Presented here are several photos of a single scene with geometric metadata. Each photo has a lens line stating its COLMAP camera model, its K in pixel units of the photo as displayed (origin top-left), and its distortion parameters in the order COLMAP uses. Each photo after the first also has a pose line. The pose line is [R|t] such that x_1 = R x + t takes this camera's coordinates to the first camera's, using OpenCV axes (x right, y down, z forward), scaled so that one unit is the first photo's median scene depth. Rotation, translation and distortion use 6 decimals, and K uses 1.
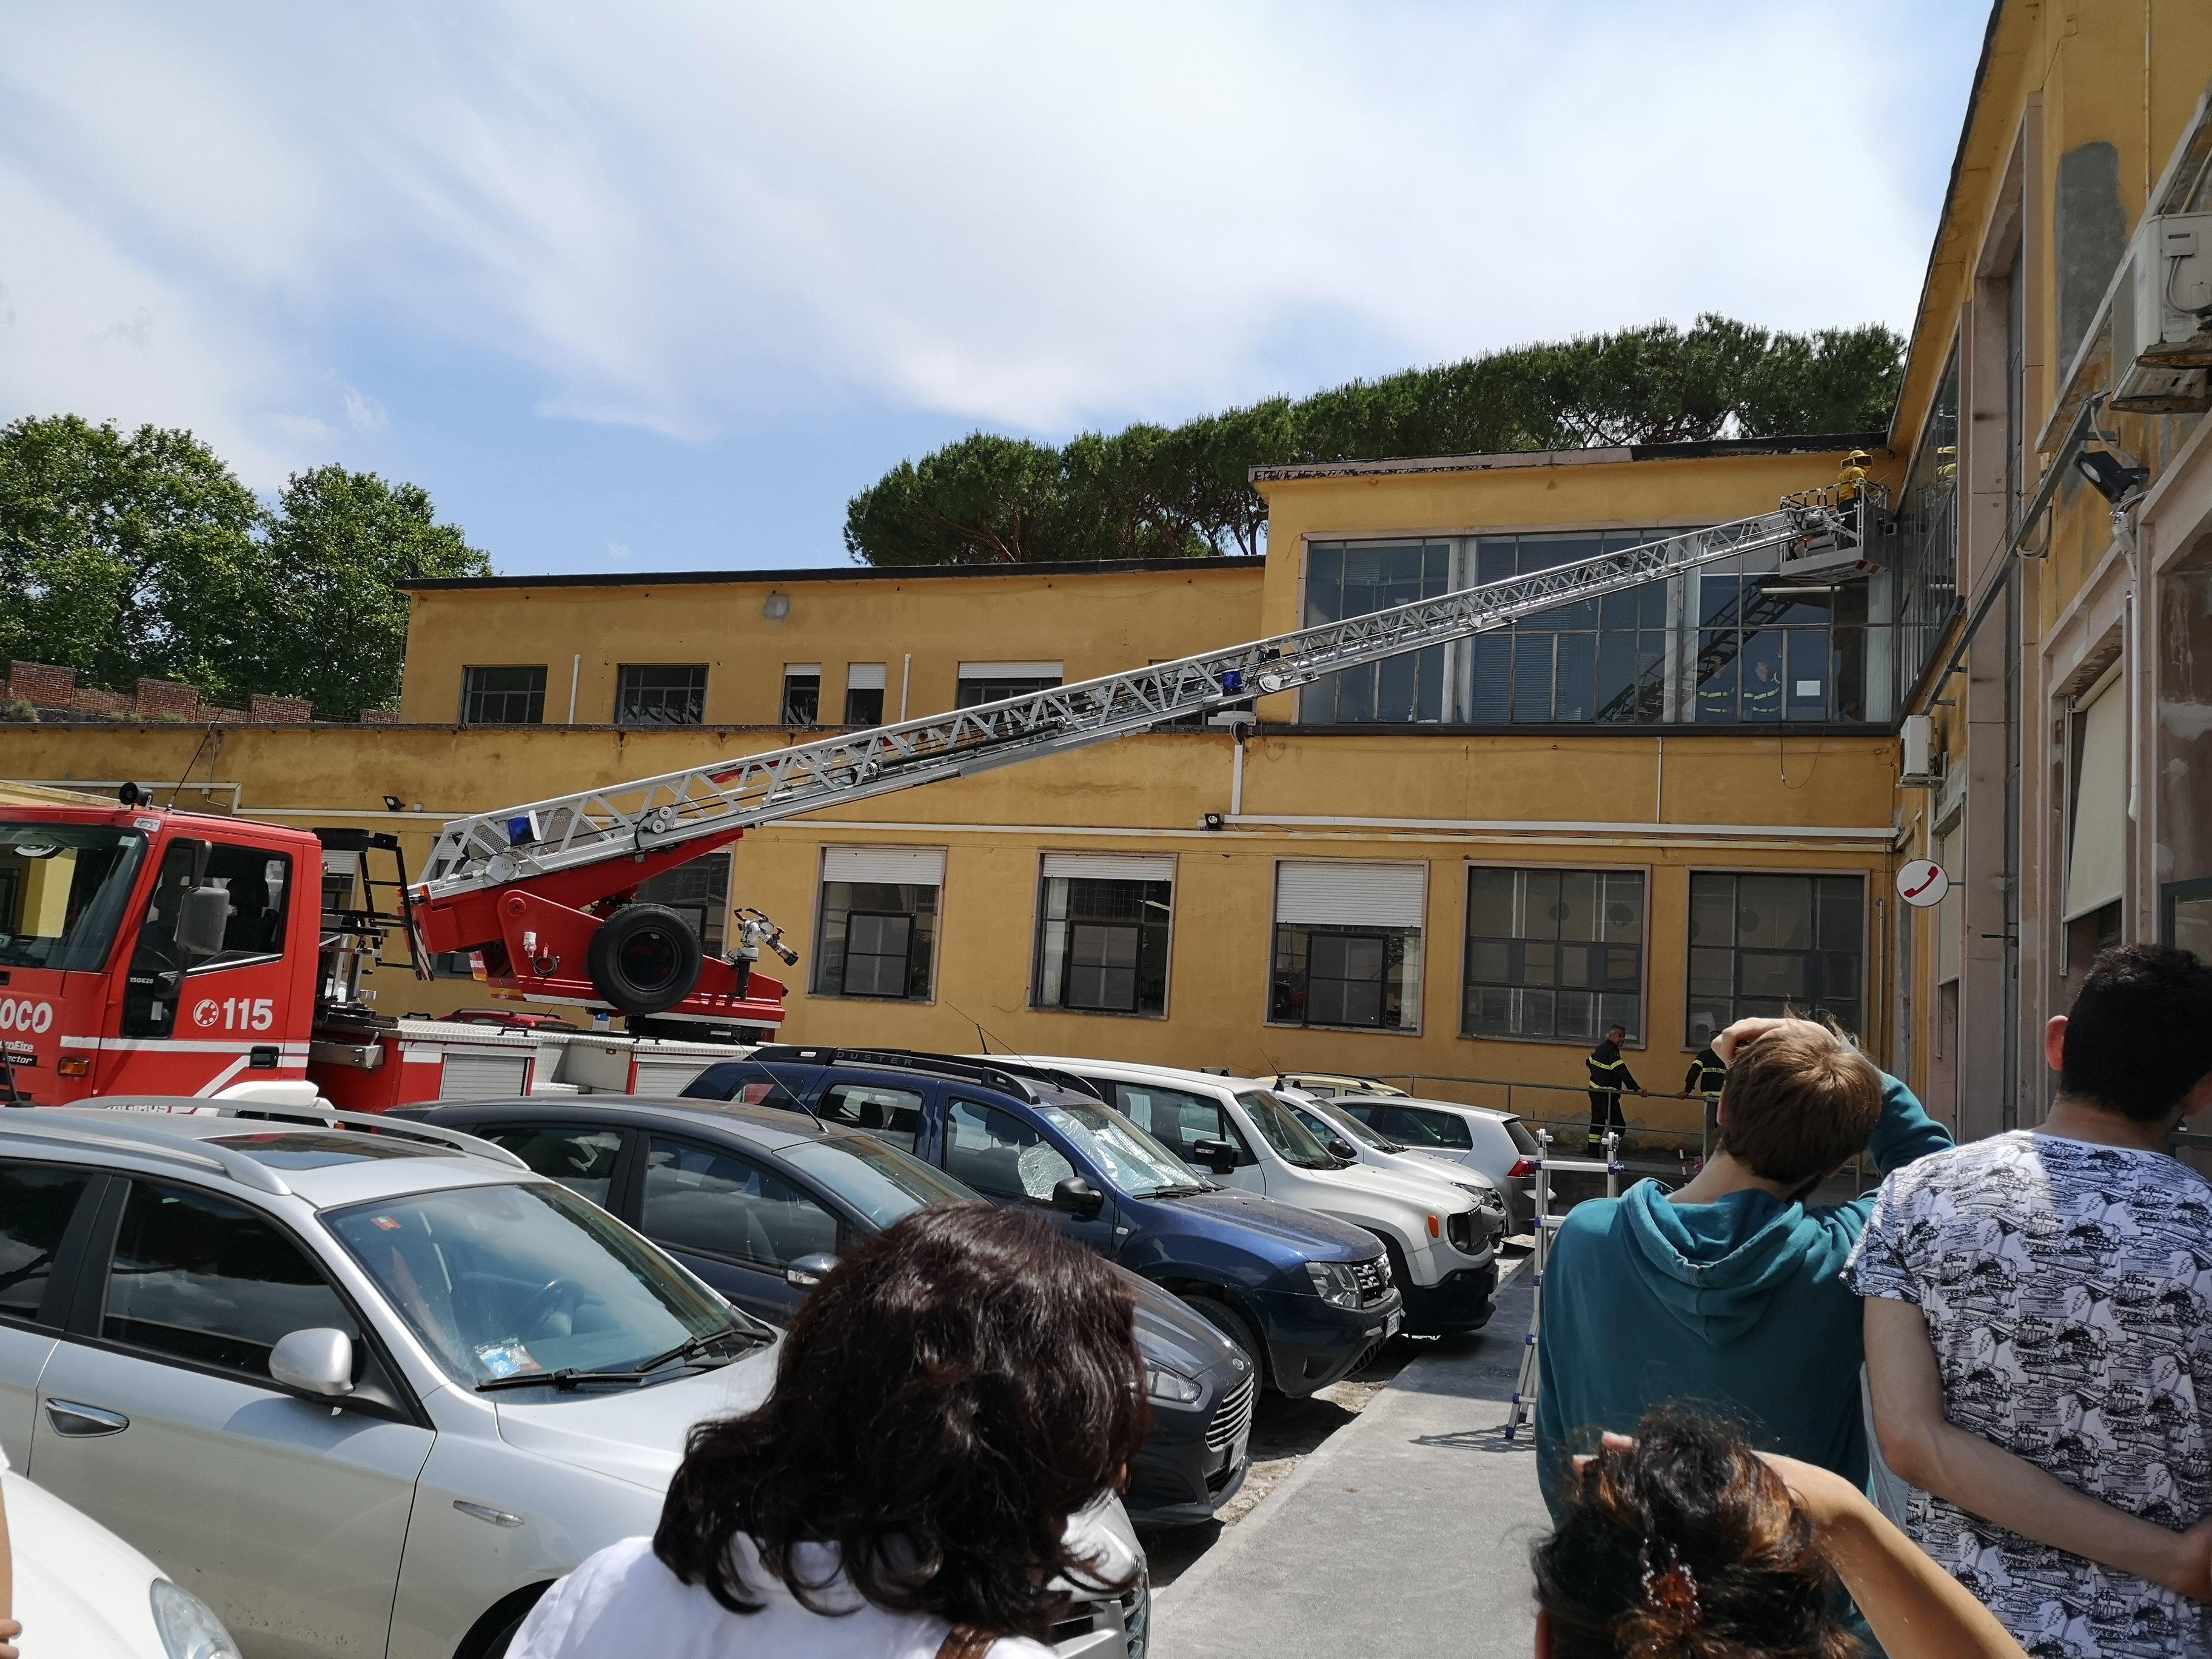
lens RADIAL K [[1717.6, 0, 1106.0], [0, 1717.6, 829.5], [0, 0, 1]] dist [0.009629, 0.001257]
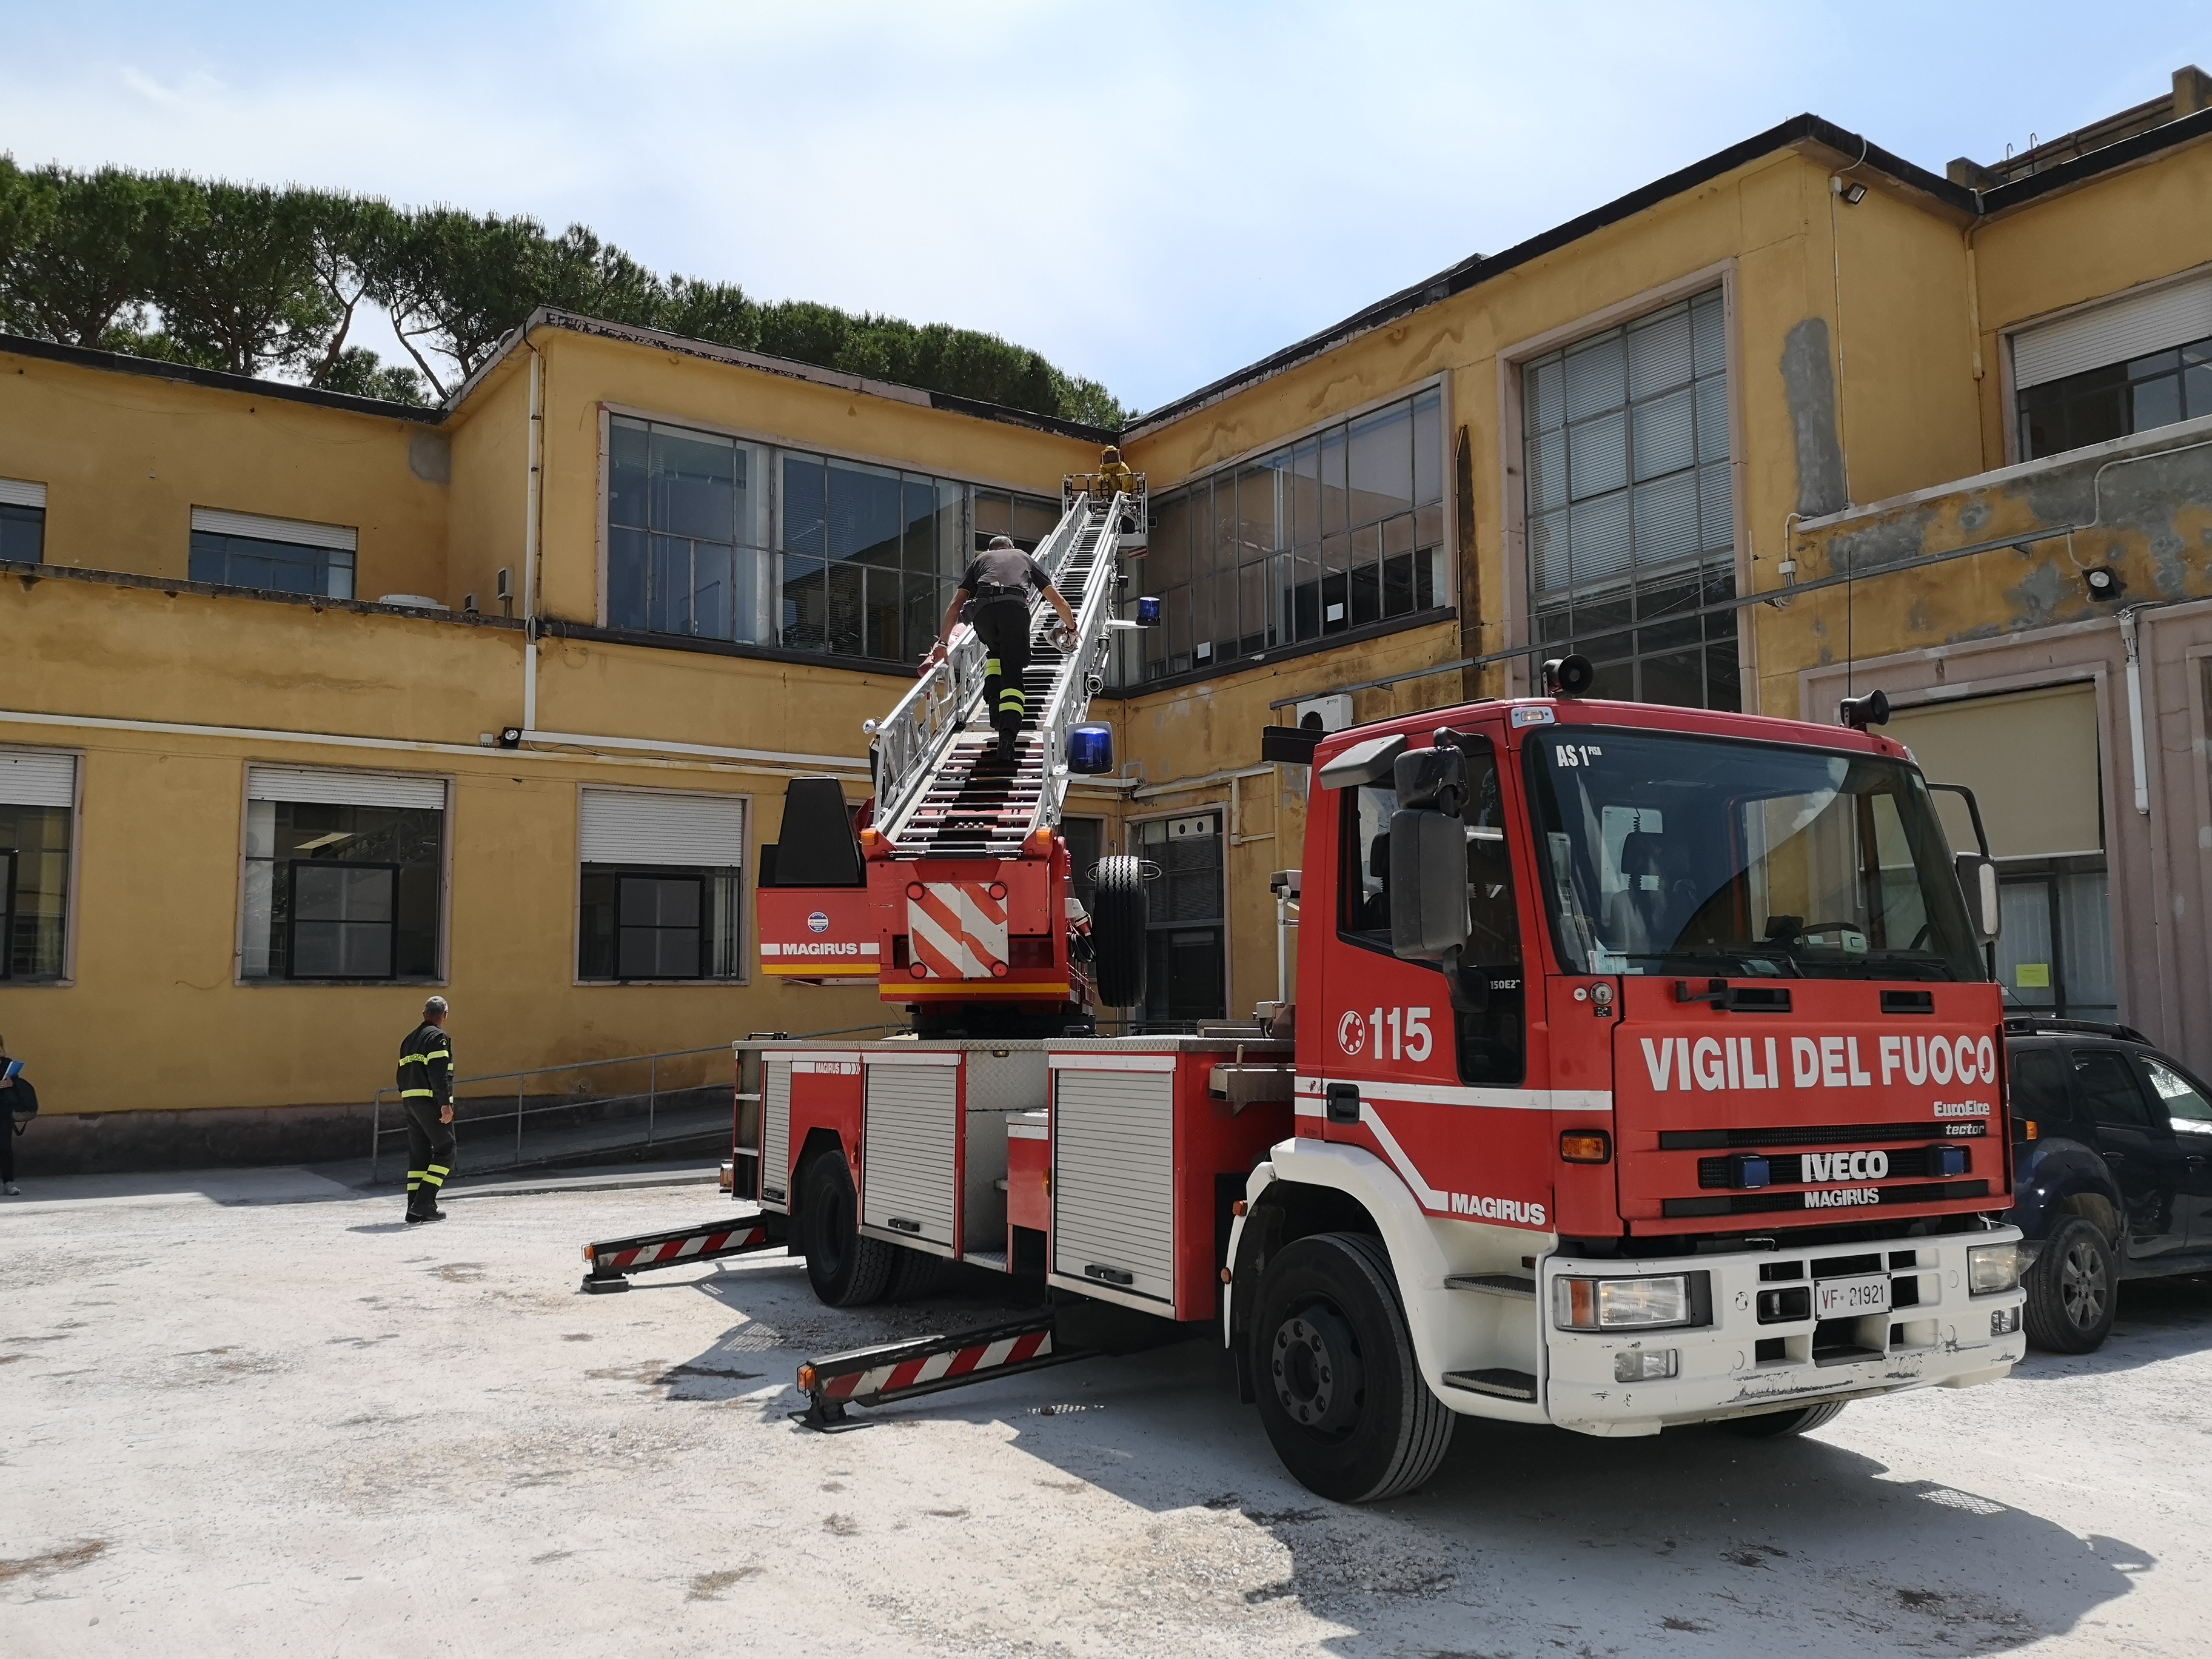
lens RADIAL K [[1727.6, 0, 1106.0], [0, 1727.6, 829.5], [0, 0, 1]] dist [-0.010651, -0.007960]
pose [[0.565301, 0.010895, 0.824813, -0.448678], [-0.047486, 0.998684, 0.019353, 0.009660], [-0.823517, -0.050107, 0.565075, 0.310838]]
